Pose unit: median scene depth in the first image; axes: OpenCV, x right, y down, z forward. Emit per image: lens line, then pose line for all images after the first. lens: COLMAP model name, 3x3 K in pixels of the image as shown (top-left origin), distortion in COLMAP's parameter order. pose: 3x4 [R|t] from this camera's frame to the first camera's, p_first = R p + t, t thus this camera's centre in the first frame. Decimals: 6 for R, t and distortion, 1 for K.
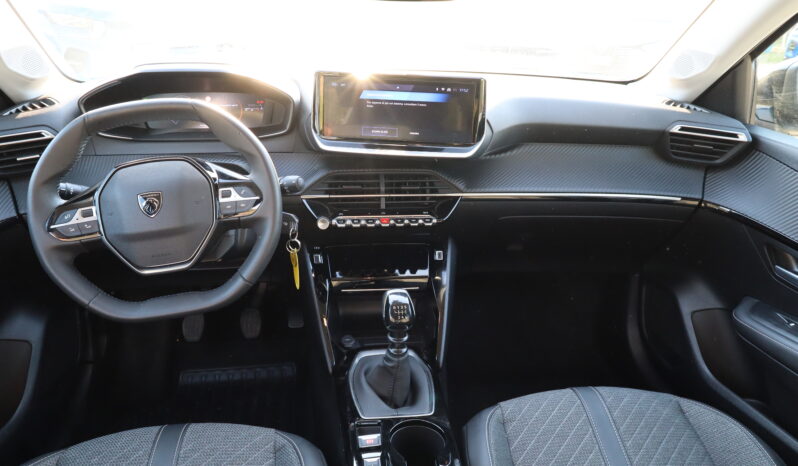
lens RADIAL K [[589.3, 0, 399.0], [0, 589.3, 233.0], [0, 0, 1]] dist [-0.000807, 0.001097]
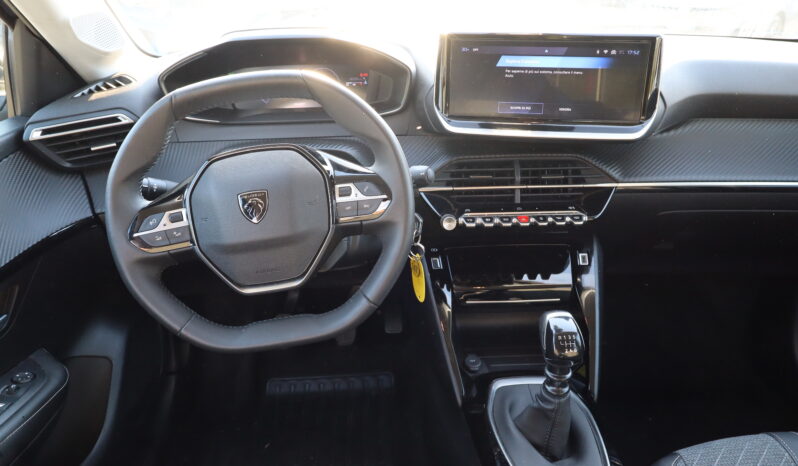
lens RADIAL K [[589.3, 0, 399.0], [0, 589.3, 233.0], [0, 0, 1]] dist [-0.000807, 0.001097]
pose [[0.995742, 0.000511, -0.092186, -0.125970], [0.003122, 0.999224, 0.039262, -0.035381], [0.092135, -0.039382, 0.994967, 0.188082]]
